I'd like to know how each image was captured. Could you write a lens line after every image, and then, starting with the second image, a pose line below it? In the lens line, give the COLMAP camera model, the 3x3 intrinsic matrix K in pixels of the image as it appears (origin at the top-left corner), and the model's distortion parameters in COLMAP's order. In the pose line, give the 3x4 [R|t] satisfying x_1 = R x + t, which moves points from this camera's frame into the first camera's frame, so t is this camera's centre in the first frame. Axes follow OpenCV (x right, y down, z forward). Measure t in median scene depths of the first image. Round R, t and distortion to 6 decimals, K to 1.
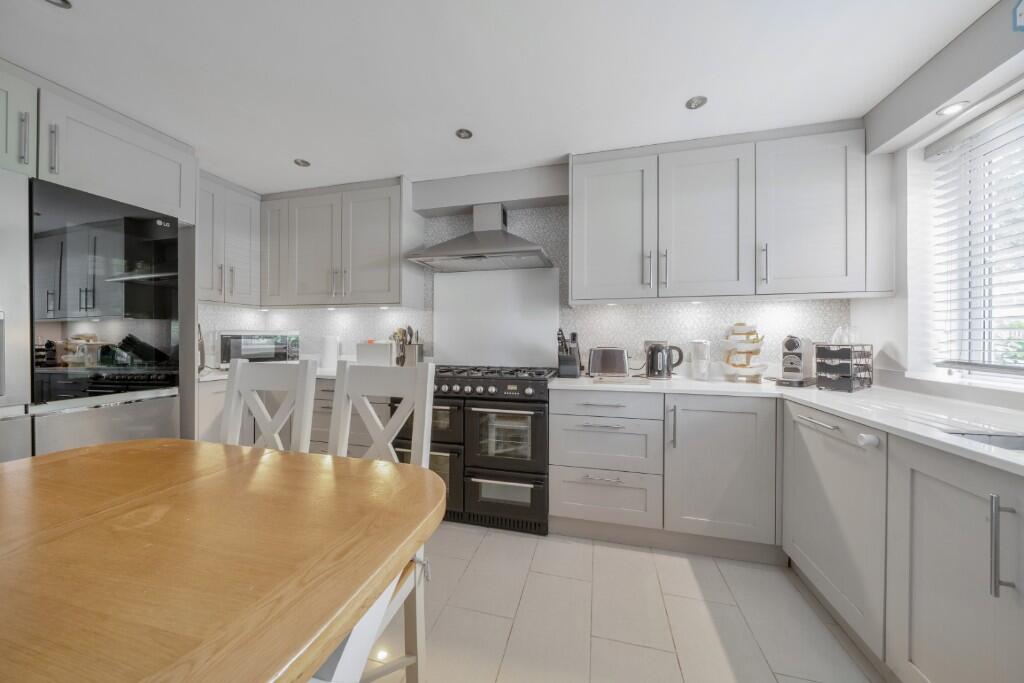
lens RADIAL K [[347.0, 0, 506.0], [0, 347.0, 336.7], [0, 0, 1]] dist [-0.002344, -0.000106]
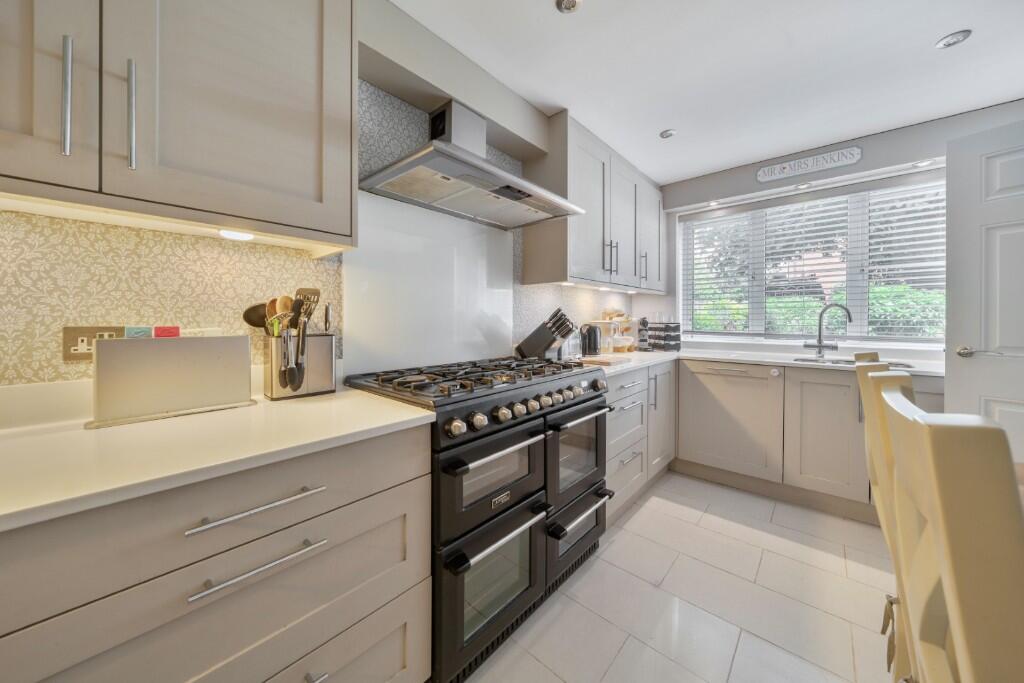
lens RADIAL K [[352.0, 0, 514.4], [0, 352.0, 319.8], [0, 0, 1]] dist [-0.000511, 0.000007]
pose [[0.455042, -0.004303, 0.890460, -0.729327], [-0.004343, 0.999966, 0.007051, -0.000718], [-0.890459, -0.007076, 0.455008, 0.766680]]
